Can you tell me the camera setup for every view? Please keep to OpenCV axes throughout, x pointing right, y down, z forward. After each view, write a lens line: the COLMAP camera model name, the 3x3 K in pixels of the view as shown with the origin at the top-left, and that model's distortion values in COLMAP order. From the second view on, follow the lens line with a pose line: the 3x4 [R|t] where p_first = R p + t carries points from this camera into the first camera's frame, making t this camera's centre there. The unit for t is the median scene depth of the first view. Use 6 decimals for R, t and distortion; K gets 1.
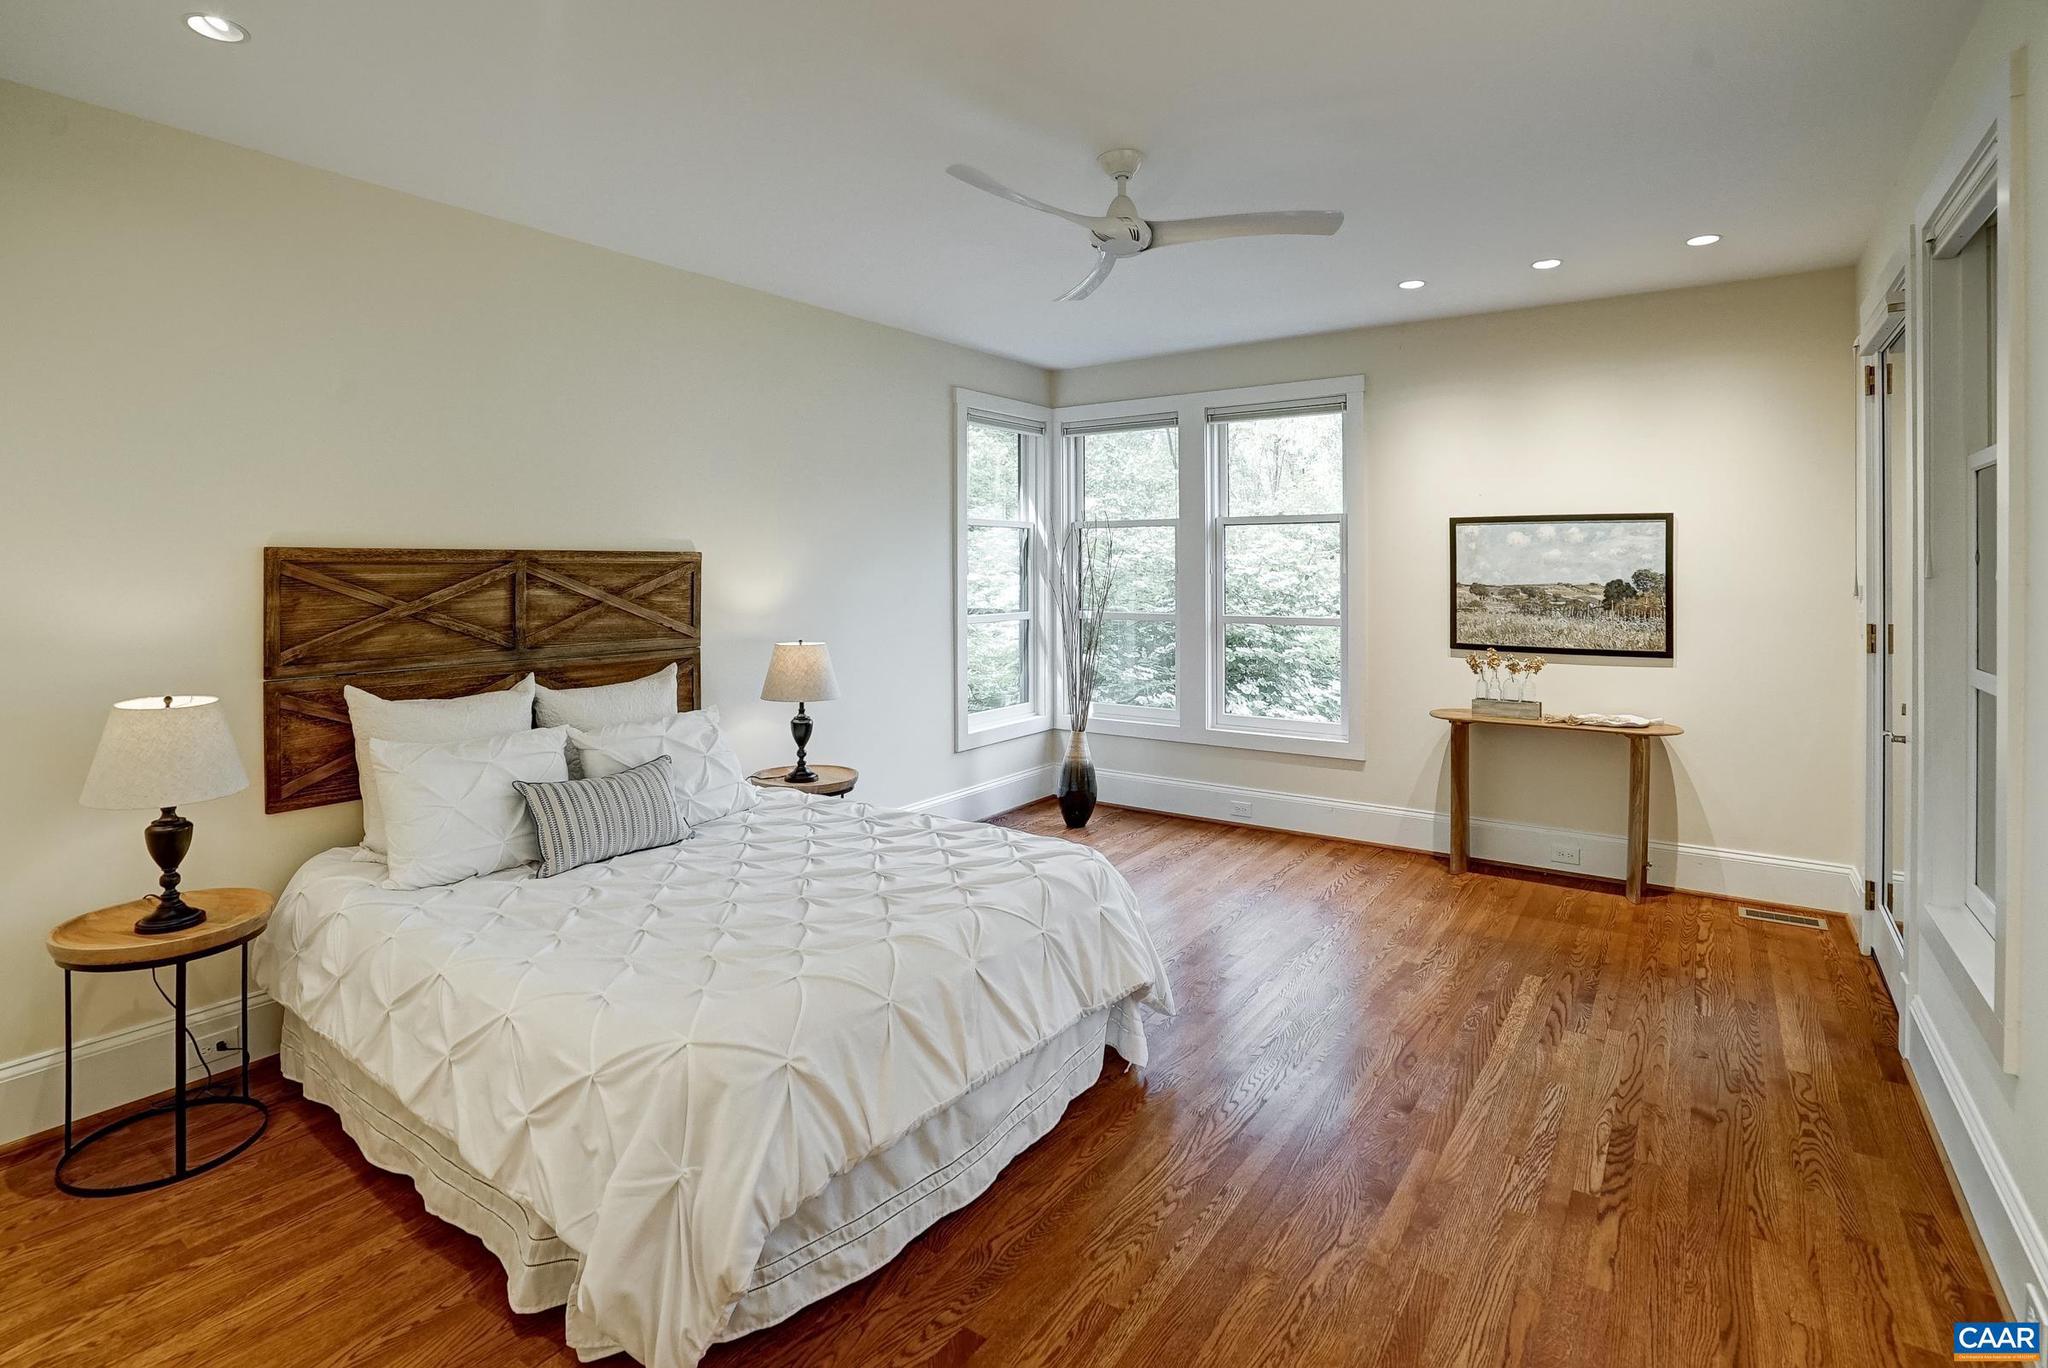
lens RADIAL K [[1010.2, 0, 1021.0], [0, 1010.2, 525.7], [0, 0, 1]] dist [-0.022669, 0.000093]
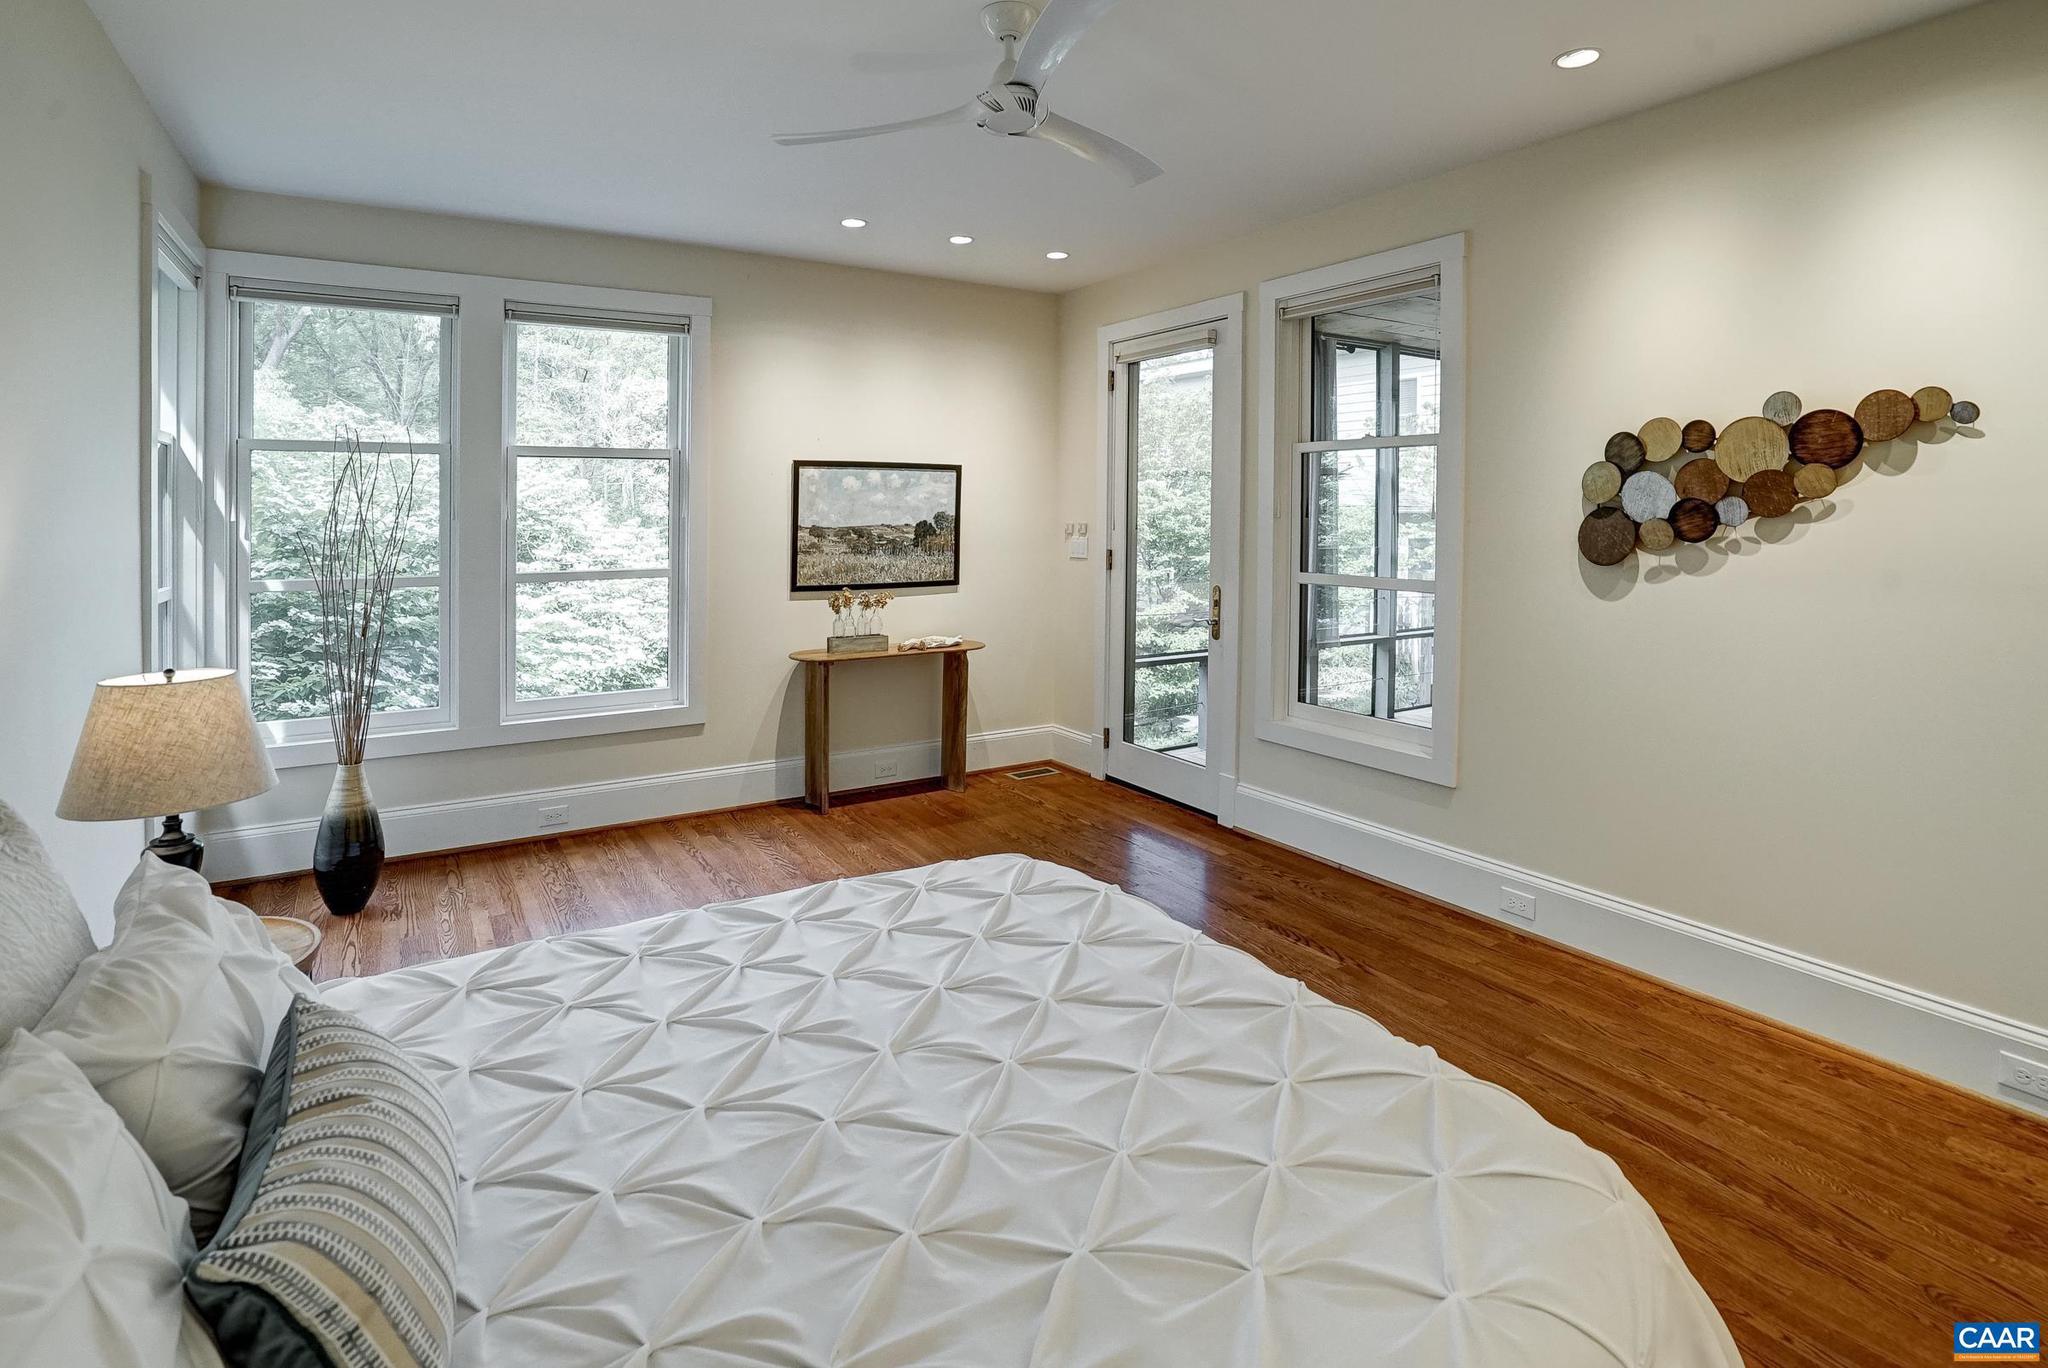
lens RADIAL K [[1013.5, 0, 1015.7], [0, 1013.5, 477.4], [0, 0, 1]] dist [-0.056446, 0.024906]
pose [[0.403938, 0.033583, 0.914170, -0.418744], [-0.033091, 0.999208, -0.022086, 0.025518], [-0.914188, -0.021329, 0.404730, 0.418023]]
